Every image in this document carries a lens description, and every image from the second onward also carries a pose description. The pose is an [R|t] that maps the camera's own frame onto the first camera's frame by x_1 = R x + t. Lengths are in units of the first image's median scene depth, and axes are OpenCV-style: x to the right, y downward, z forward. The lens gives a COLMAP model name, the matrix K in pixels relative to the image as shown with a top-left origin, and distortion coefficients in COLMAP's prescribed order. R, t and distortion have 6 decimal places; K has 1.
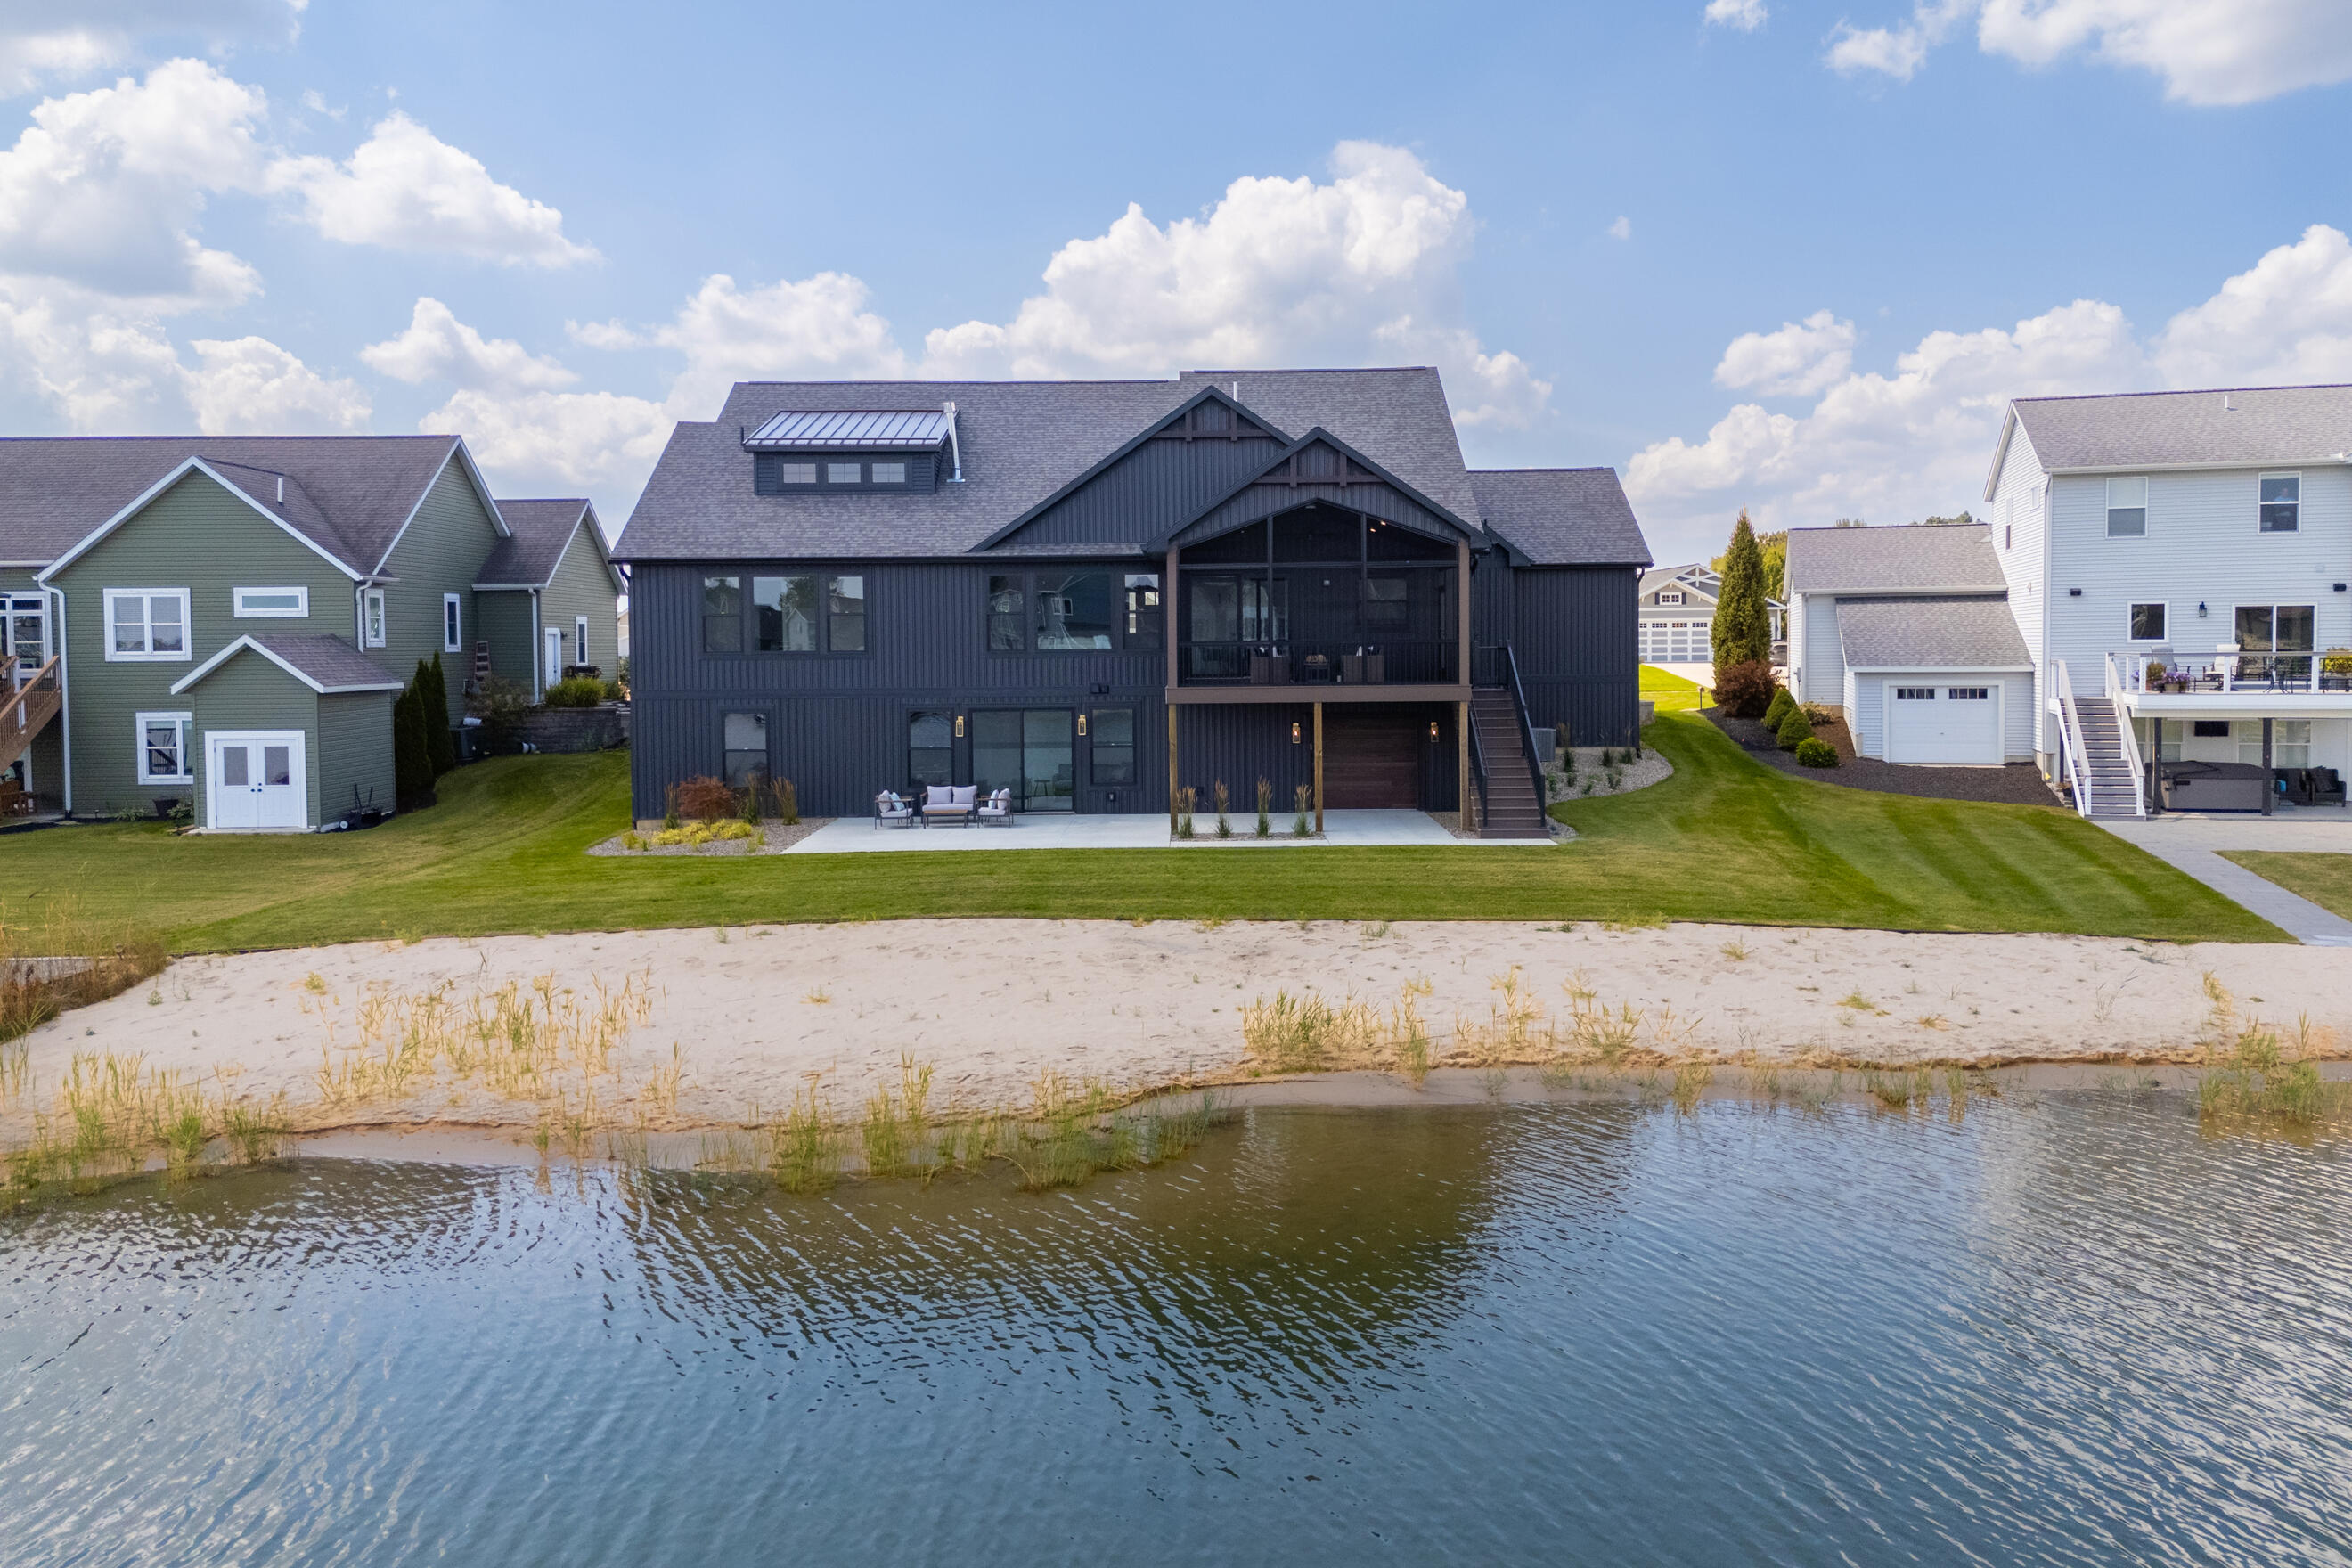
lens RADIAL K [[1685.7, 0, 1193.8], [0, 1685.7, 704.2], [0, 0, 1]] dist [0.022006, 0.001206]
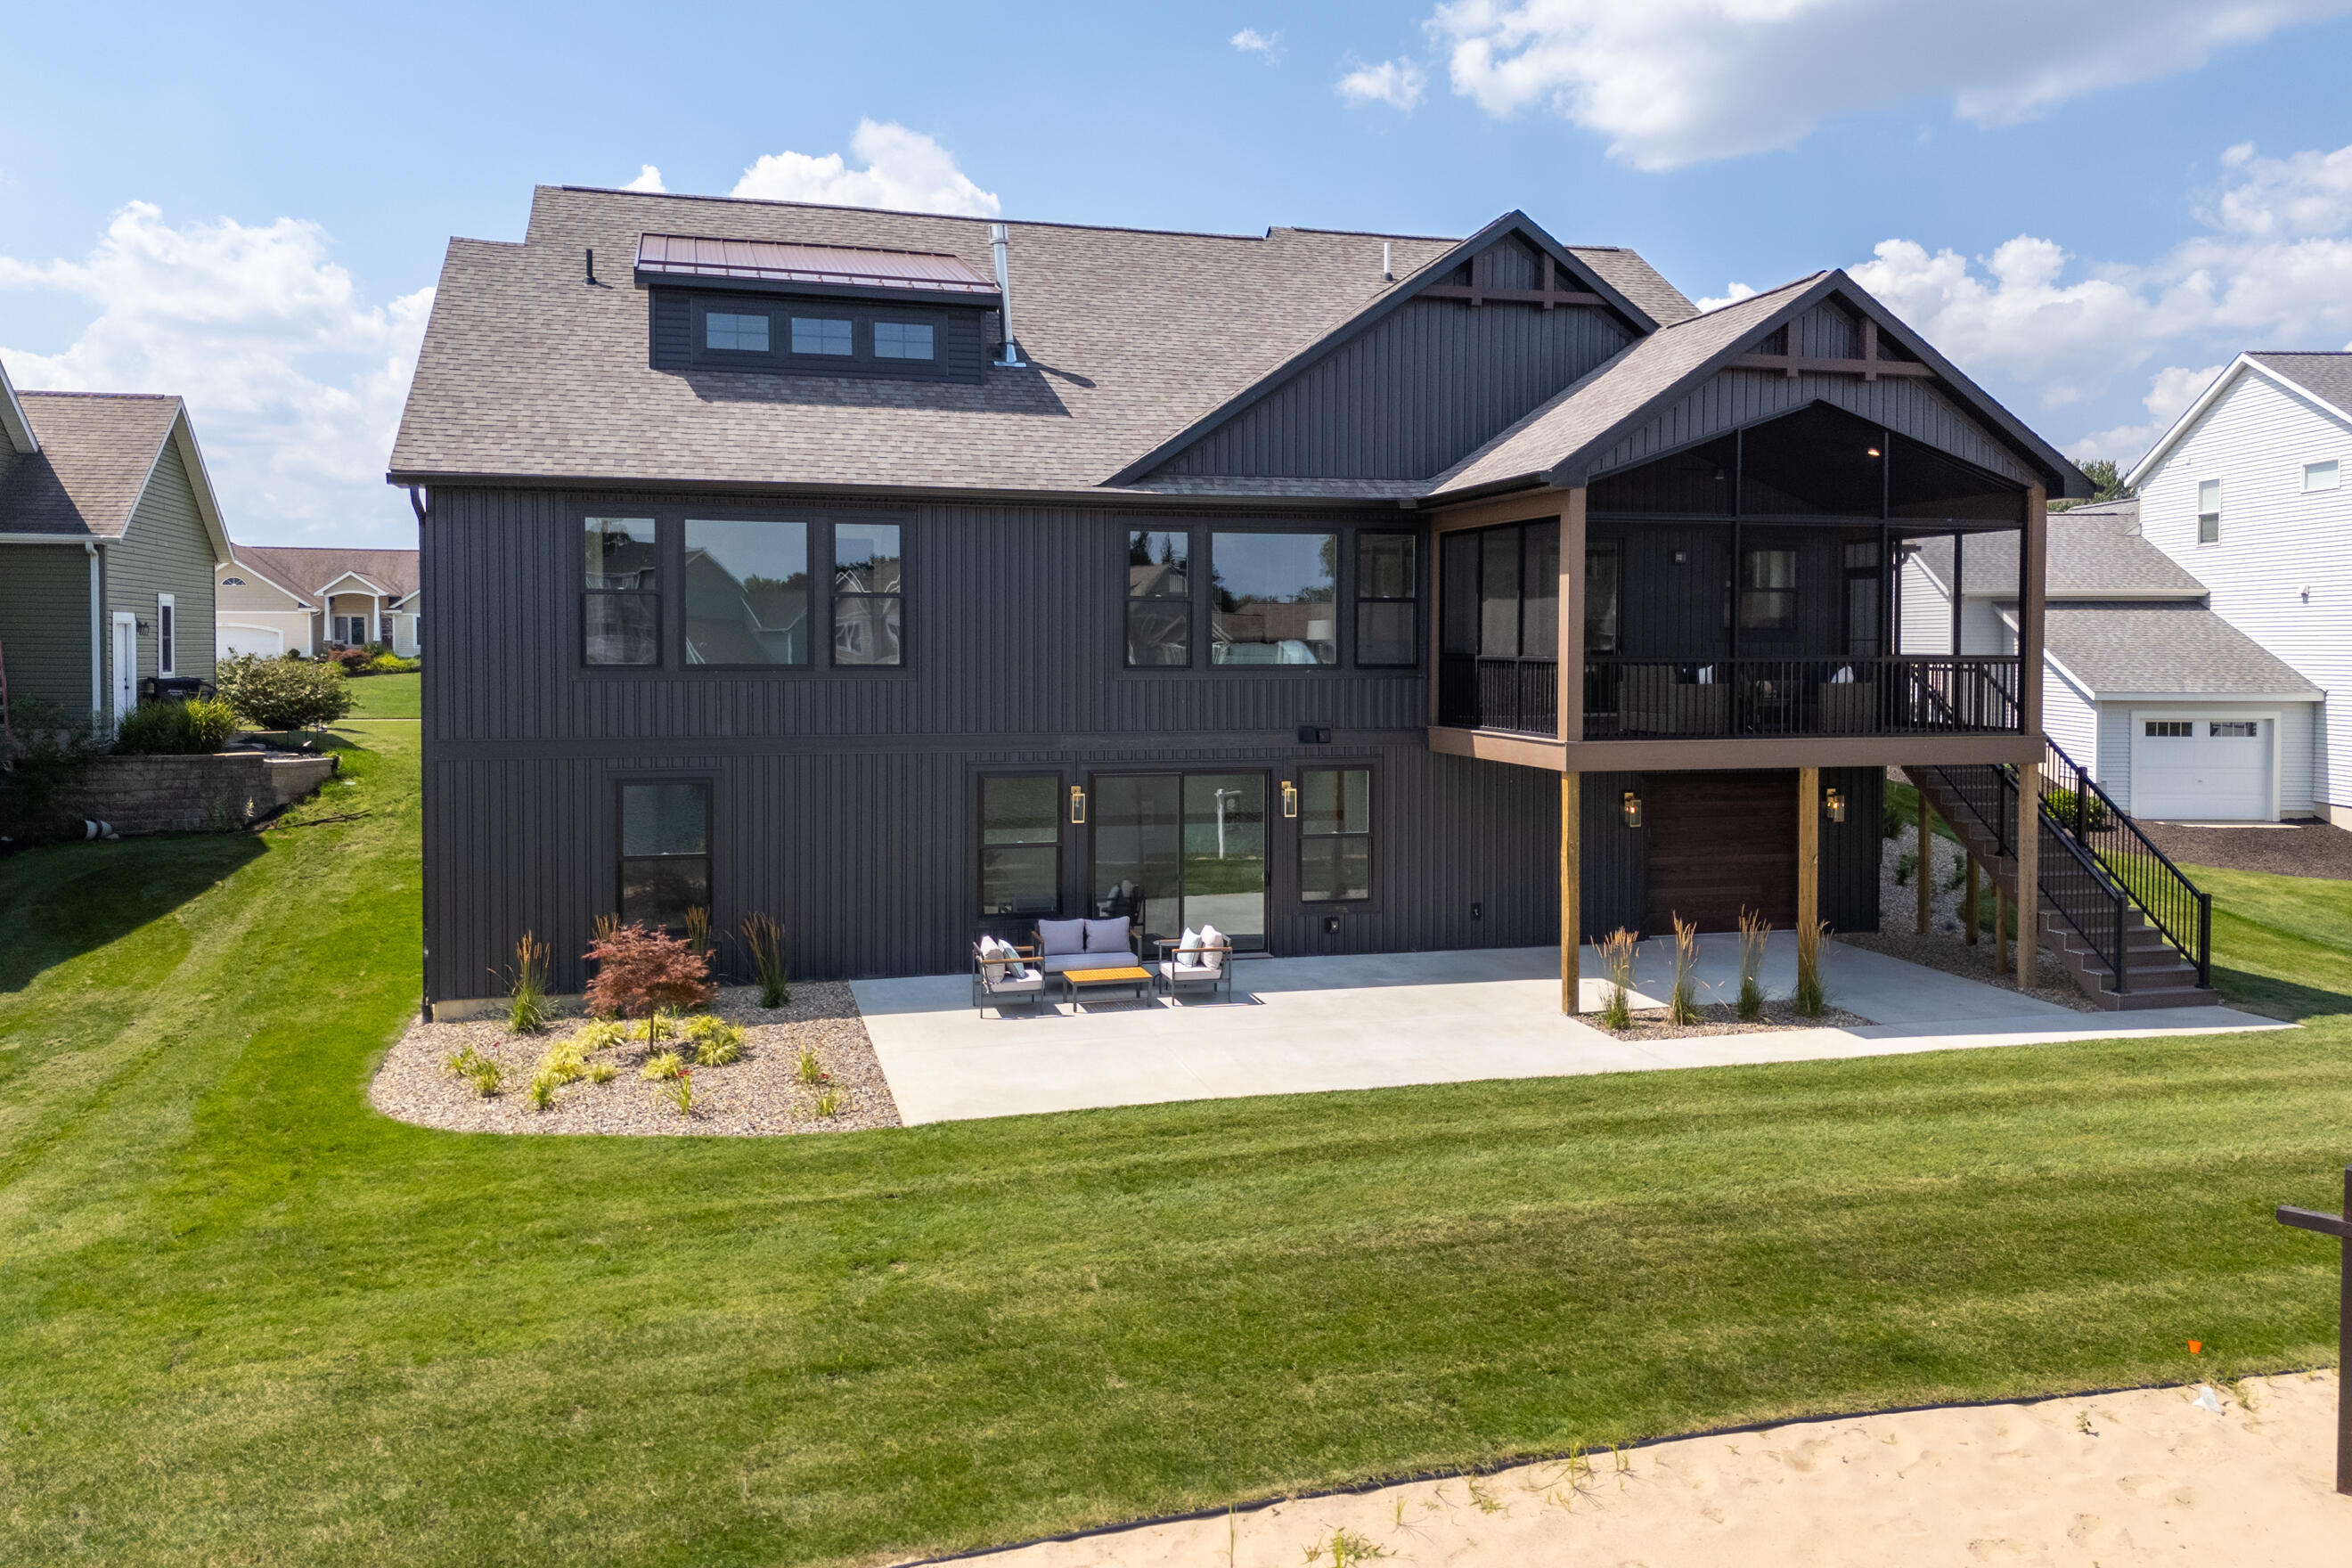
lens RADIAL K [[1743.5, 0, 1174.0], [0, 1743.5, 695.7], [0, 0, 1]] dist [0.016713, 0.000314]
pose [[0.966294, 0.004222, 0.257408, -0.243106], [-0.002401, 0.999970, -0.007390, -0.017221], [-0.257431, 0.006523, 0.966275, 0.429298]]
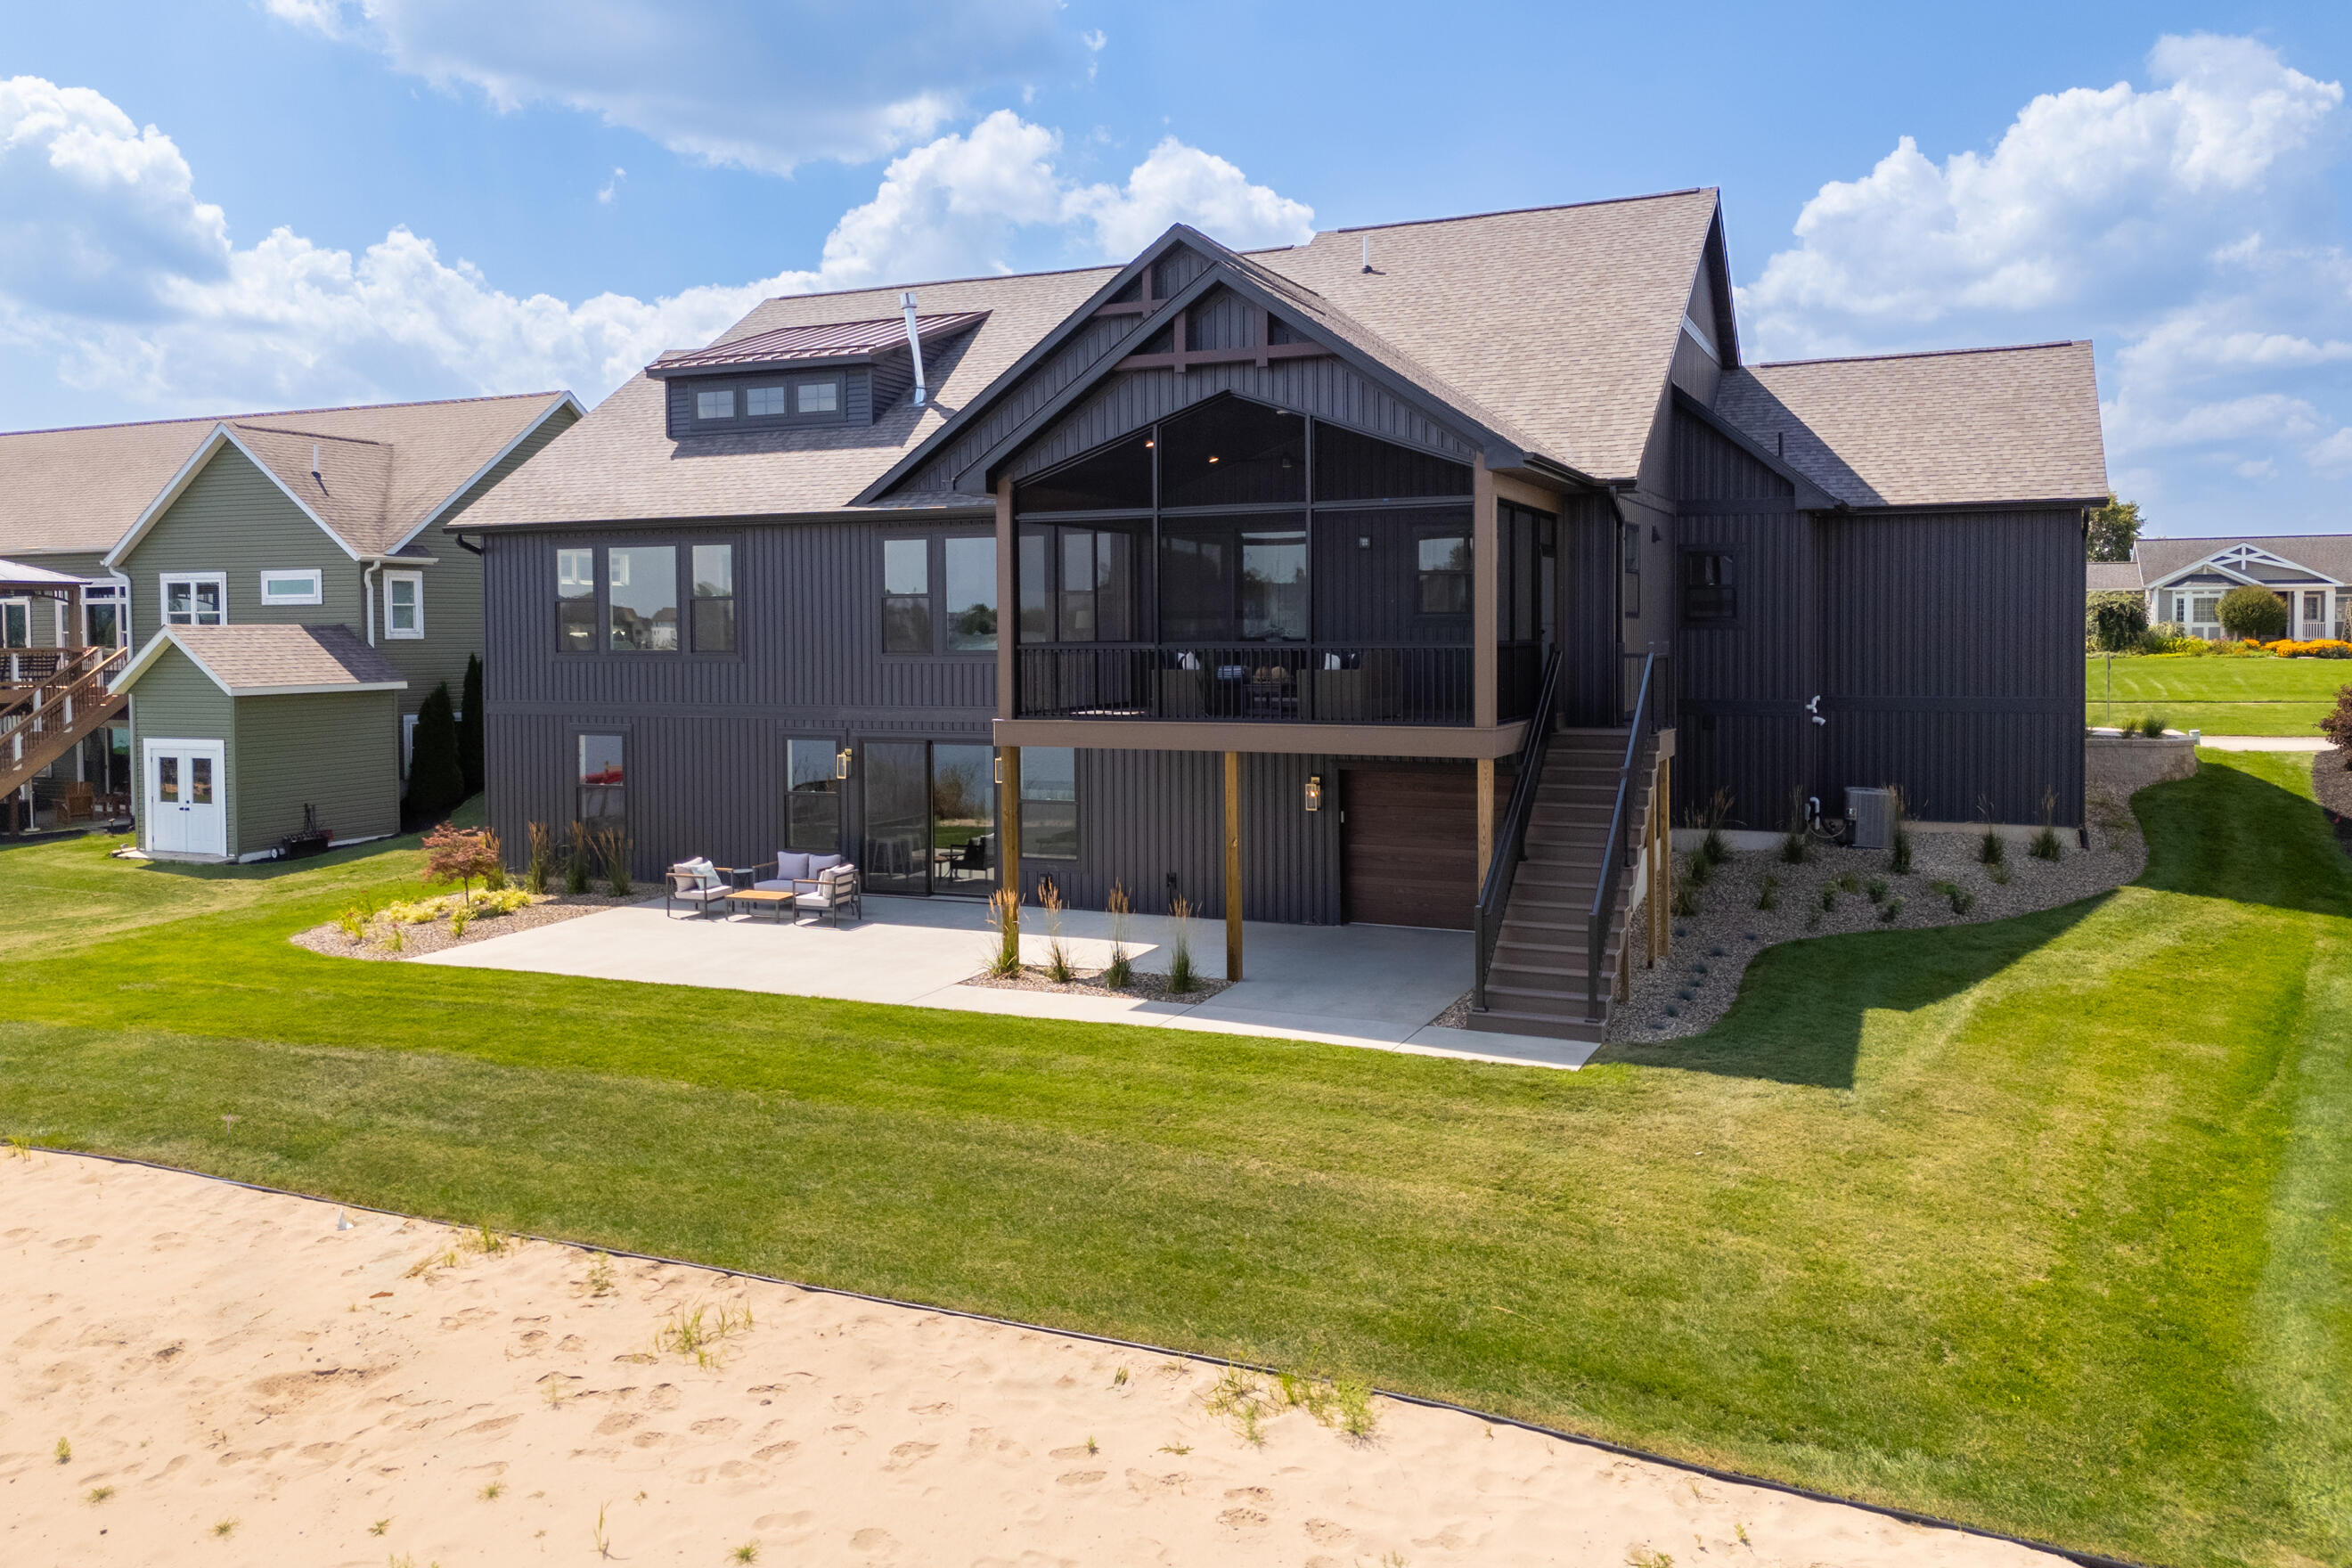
lens RADIAL K [[1743.5, 0, 1174.0], [0, 1743.5, 695.7], [0, 0, 1]] dist [0.016713, 0.000314]
pose [[0.913882, 0.018188, -0.405573, 0.255825], [-0.016165, 0.999834, 0.008415, -0.021183], [0.405658, -0.001134, 0.914024, 0.394850]]
